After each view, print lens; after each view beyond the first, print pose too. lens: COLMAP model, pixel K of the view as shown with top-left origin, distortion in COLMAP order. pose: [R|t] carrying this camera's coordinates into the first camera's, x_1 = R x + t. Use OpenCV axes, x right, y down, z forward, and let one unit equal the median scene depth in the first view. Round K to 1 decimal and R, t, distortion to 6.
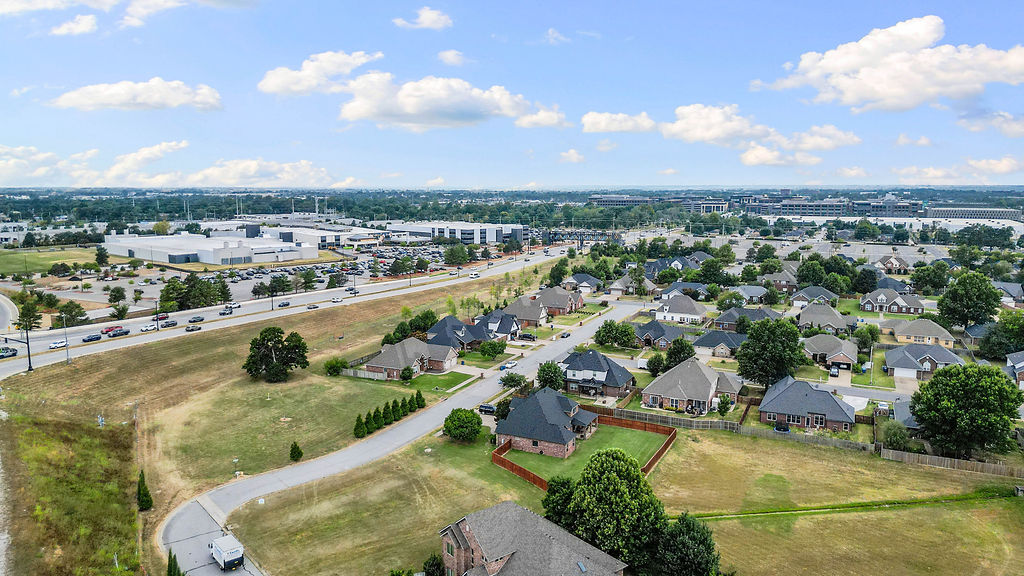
lens RADIAL K [[721.5, 0, 512.0], [0, 721.5, 288.0], [0, 0, 1]] dist [0.087897, -0.139926]
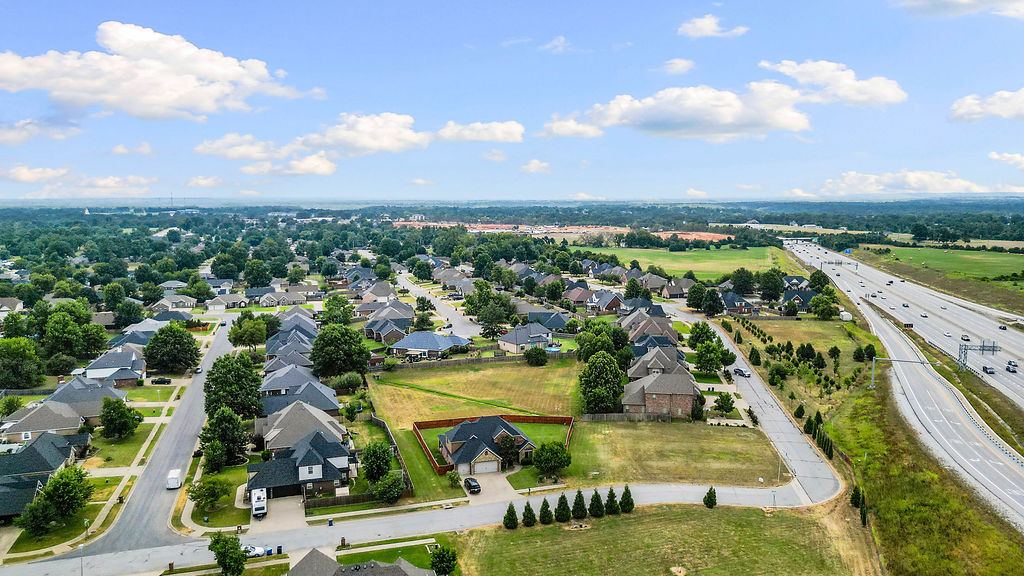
lens RADIAL K [[792.1, 0, 512.0], [0, 792.1, 288.0], [0, 0, 1]] dist [0.036333, -0.000751]
pose [[-0.701411, -0.122526, 0.702146, -0.860401], [0.074643, 0.967070, 0.243320, -0.336443], [-0.708837, 0.223078, -0.669168, 1.923739]]
